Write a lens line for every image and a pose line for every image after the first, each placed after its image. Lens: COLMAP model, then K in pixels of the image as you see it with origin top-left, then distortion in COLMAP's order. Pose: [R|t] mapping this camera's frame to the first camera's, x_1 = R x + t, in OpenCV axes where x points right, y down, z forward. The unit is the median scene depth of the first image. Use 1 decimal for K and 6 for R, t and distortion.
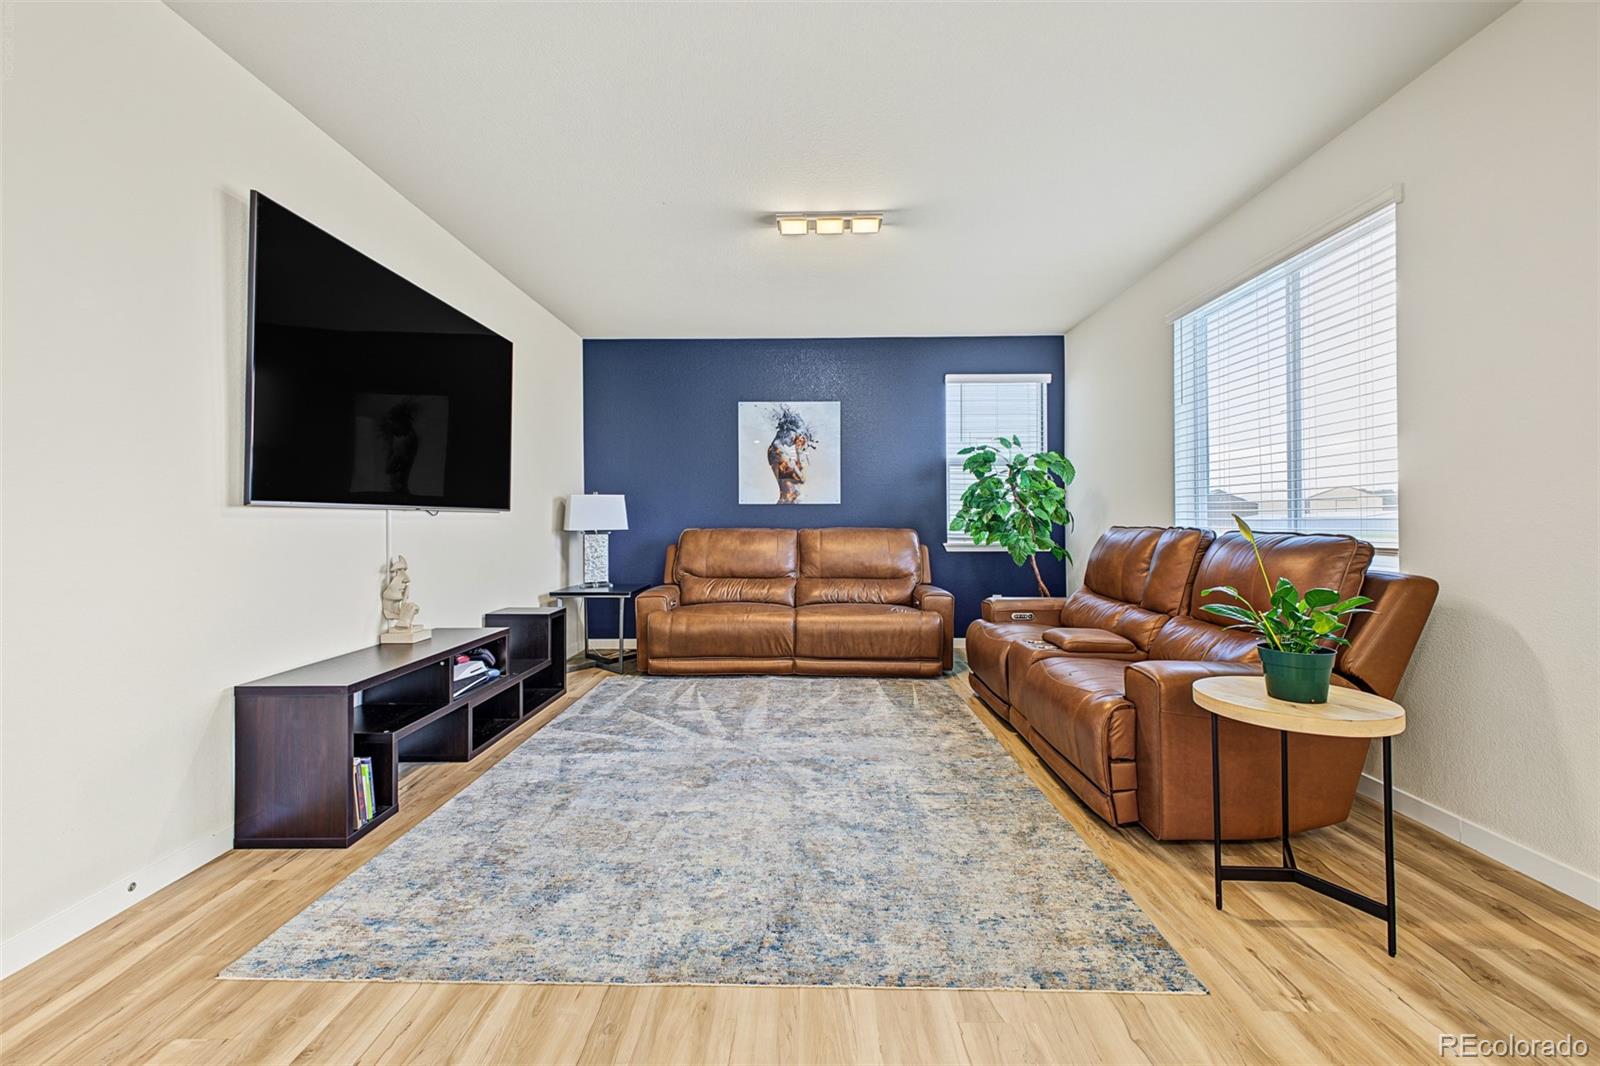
lens RADIAL K [[636.0, 0, 800.1], [0, 636.0, 523.6], [0, 0, 1]] dist [0.020561, -0.007079]
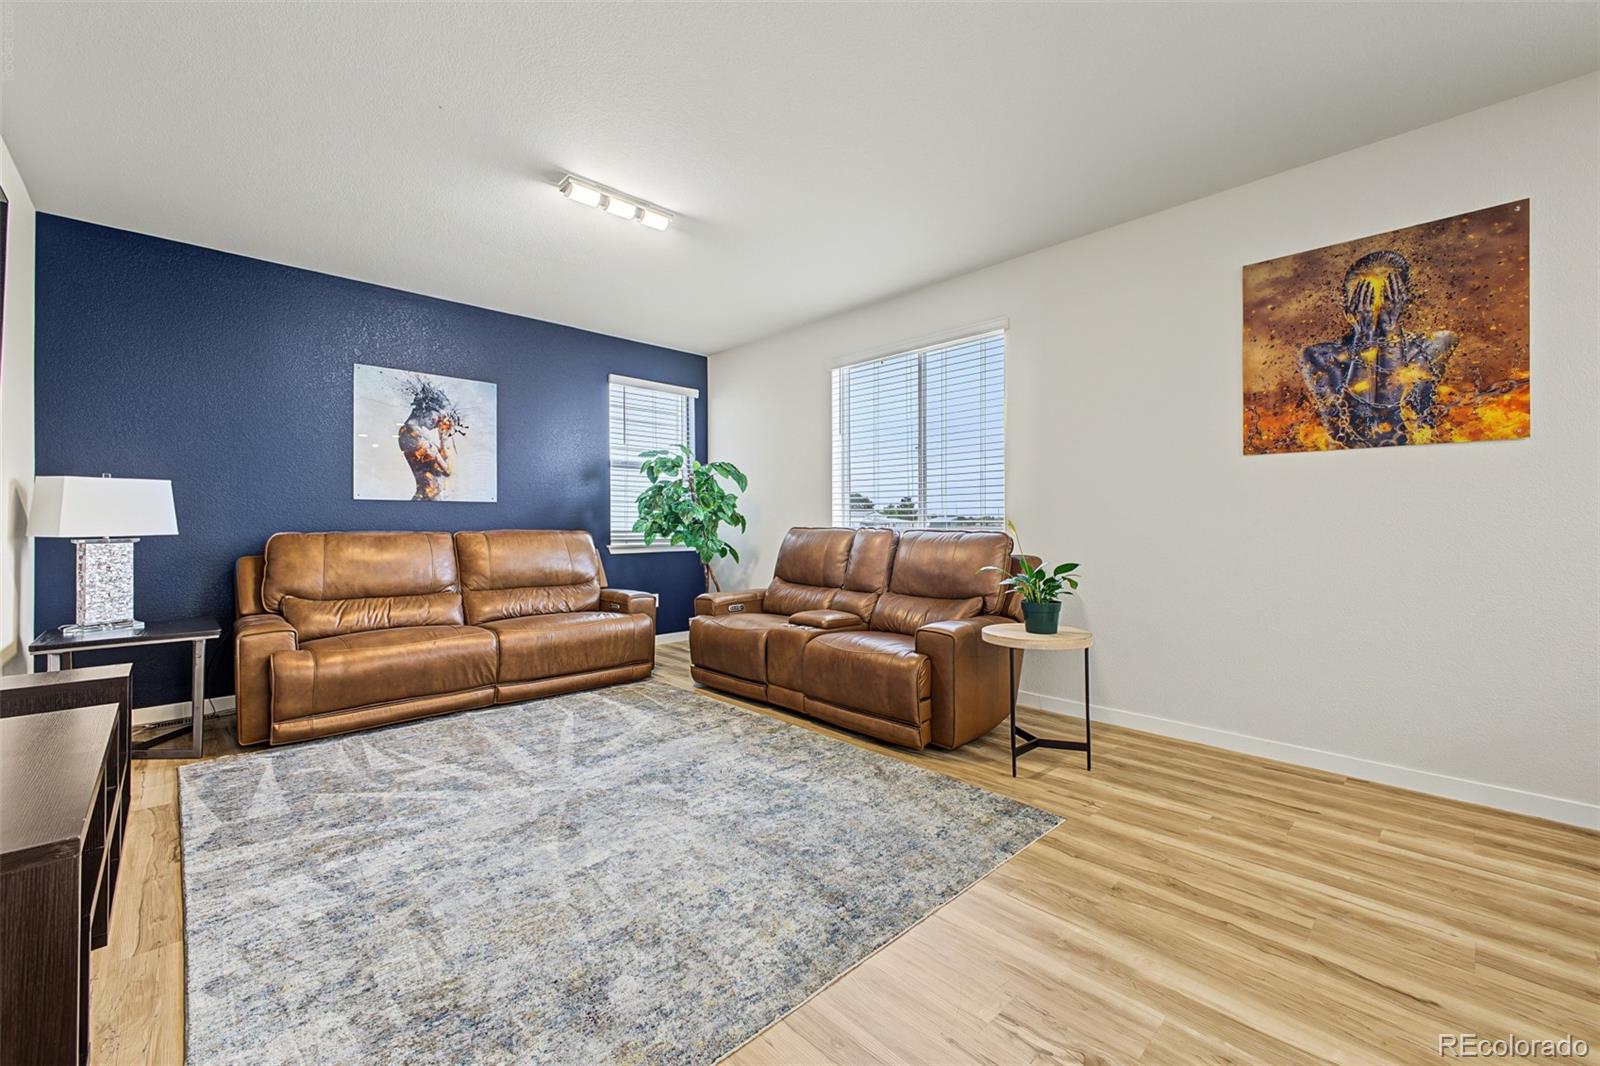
lens RADIAL K [[643.3, 0, 800.5], [0, 643.3, 527.0], [0, 0, 1]] dist [0.023477, -0.011459]
pose [[0.712969, -0.000818, 0.701195, -0.290830], [0.000200, 1.000000, 0.000964, 0.001551], [-0.701195, -0.000547, 0.712969, 0.096275]]
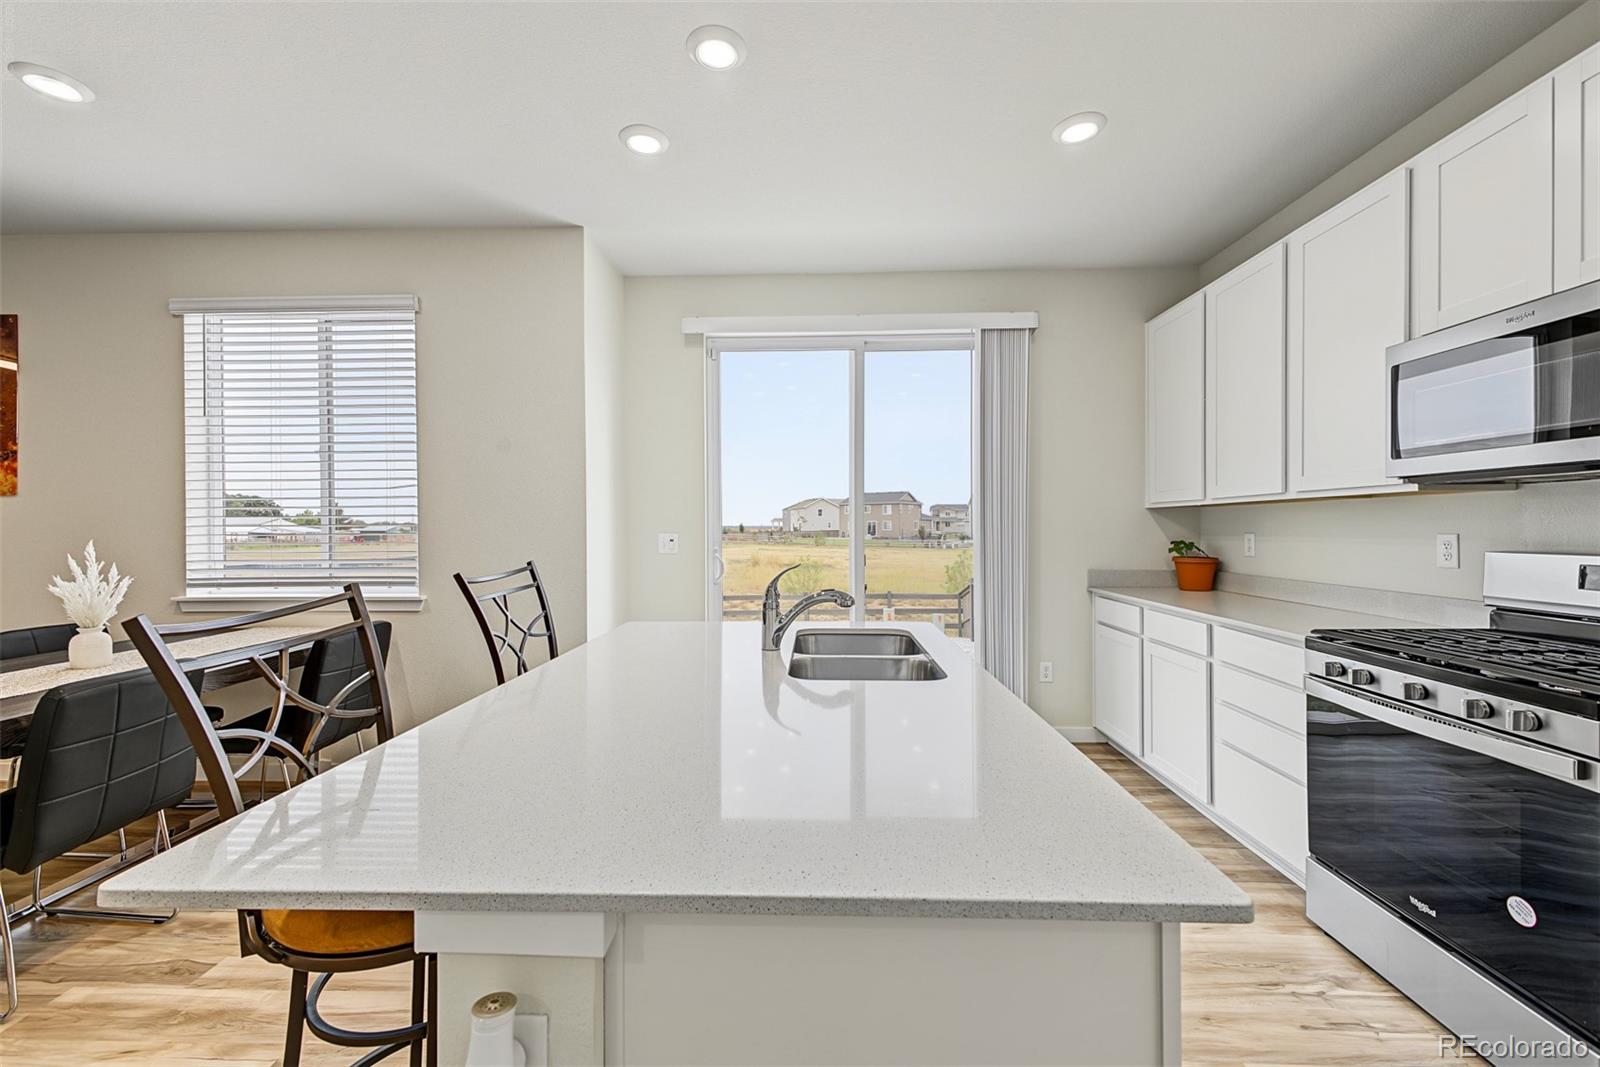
lens RADIAL K [[626.2, 0, 800.5], [0, 626.2, 528.4], [0, 0, 1]] dist [0.060194, -0.024382]
pose [[0.024400, 0.005621, 0.999686, -0.182621], [0.006612, 0.999961, -0.005784, -0.023281], [-0.999680, 0.006751, 0.024361, -0.744552]]
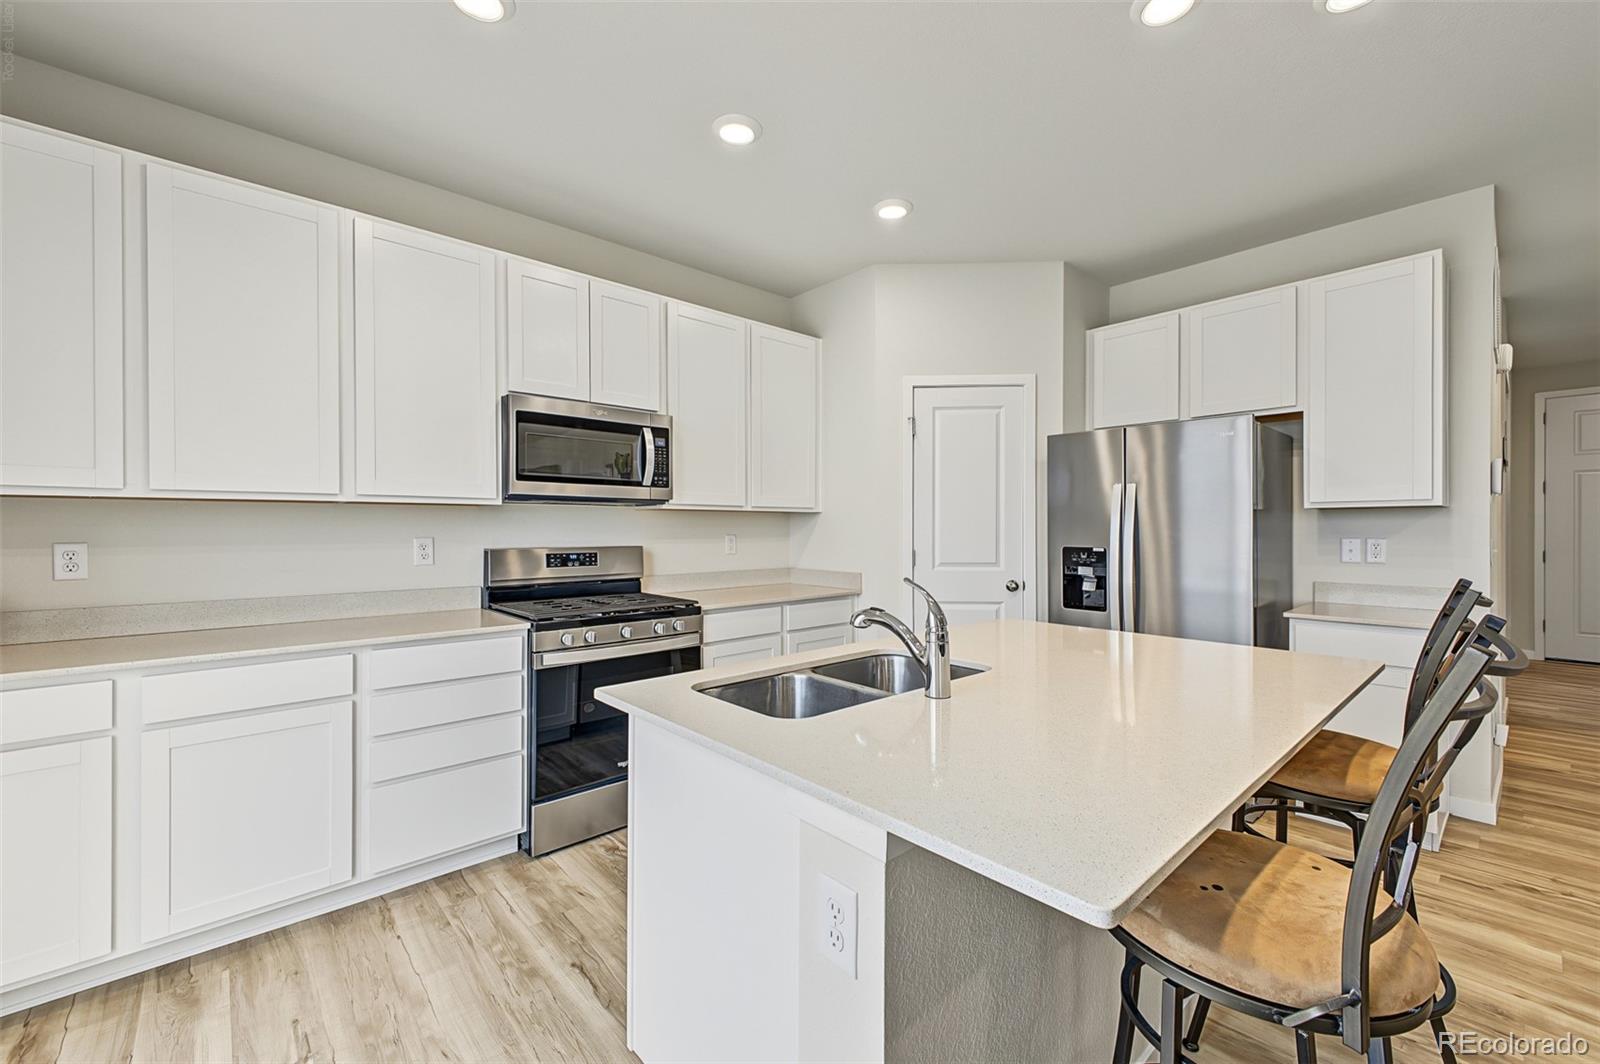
lens RADIAL K [[643.3, 0, 800.5], [0, 643.3, 526.0], [0, 0, 1]] dist [0.023477, -0.011459]
pose [[-0.737620, 0.004535, -0.675200, 0.414507], [0.003549, 0.999990, 0.002839, -0.029609], [0.675206, -0.000302, -0.737629, -0.554636]]
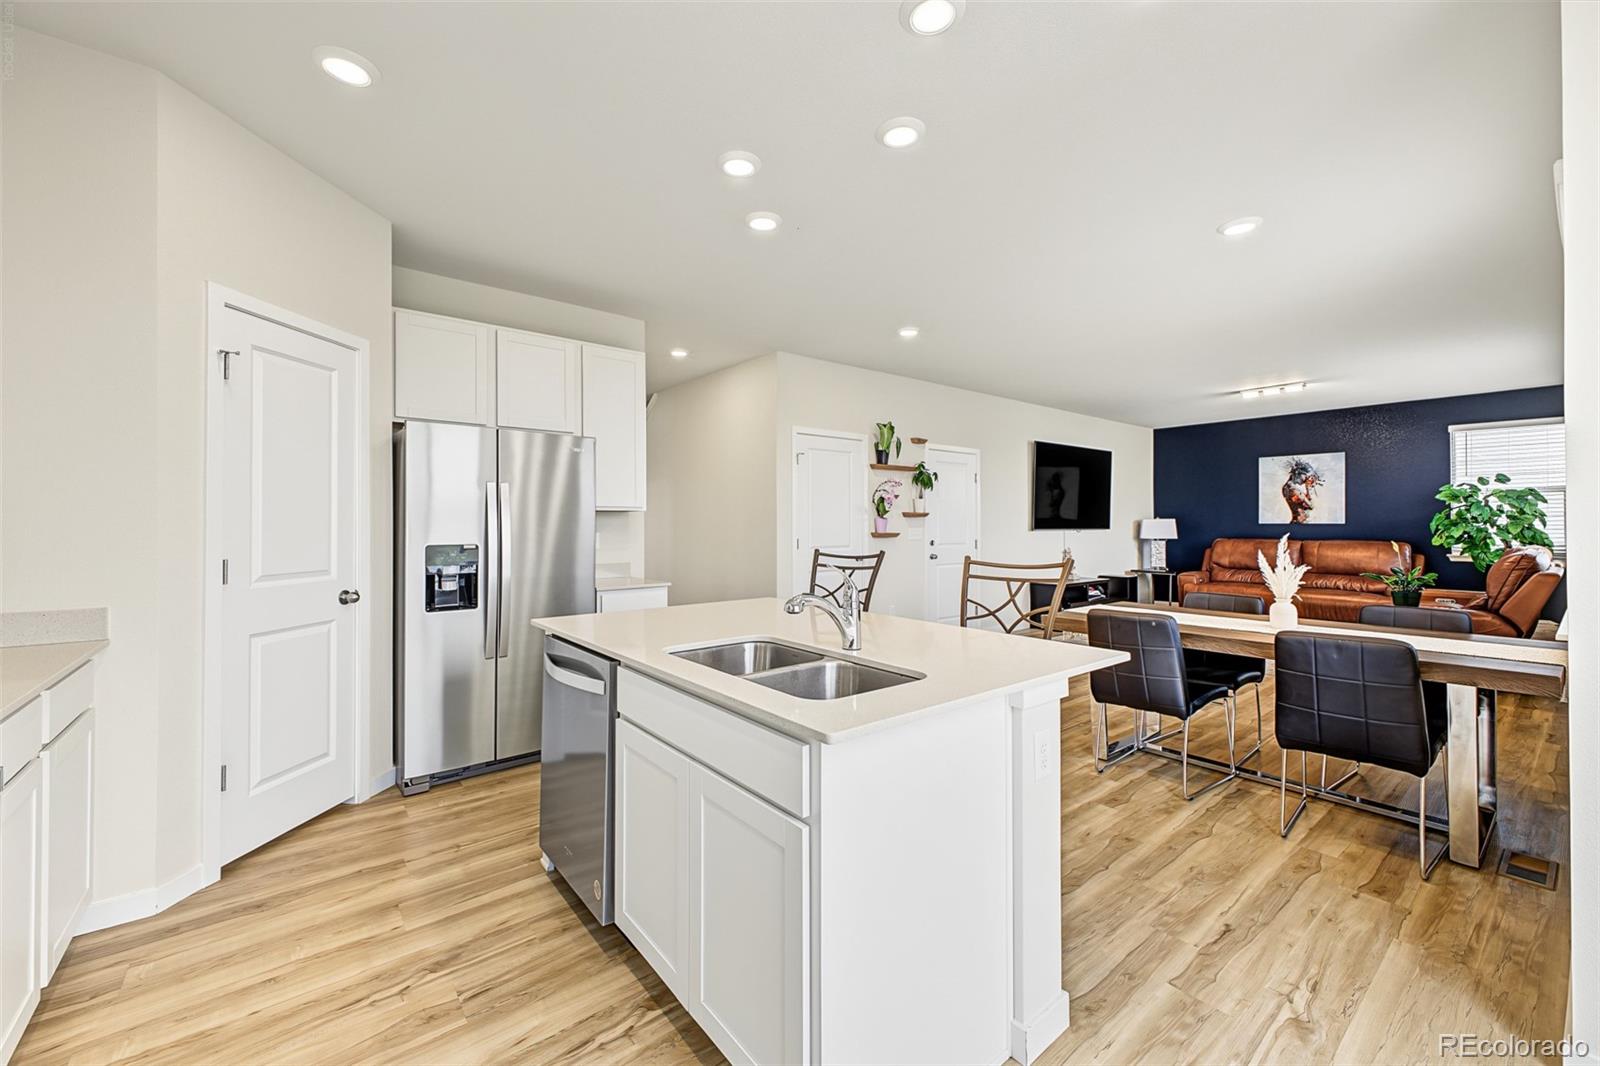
lens RADIAL K [[636.0, 0, 800.1], [0, 636.0, 523.6], [0, 0, 1]] dist [0.020561, -0.007079]
pose [[0.635755, 0.003921, -0.771881, 0.453689], [-0.005420, 0.999985, 0.000616, -0.028678], [0.771872, 0.003791, 0.635767, -0.979705]]
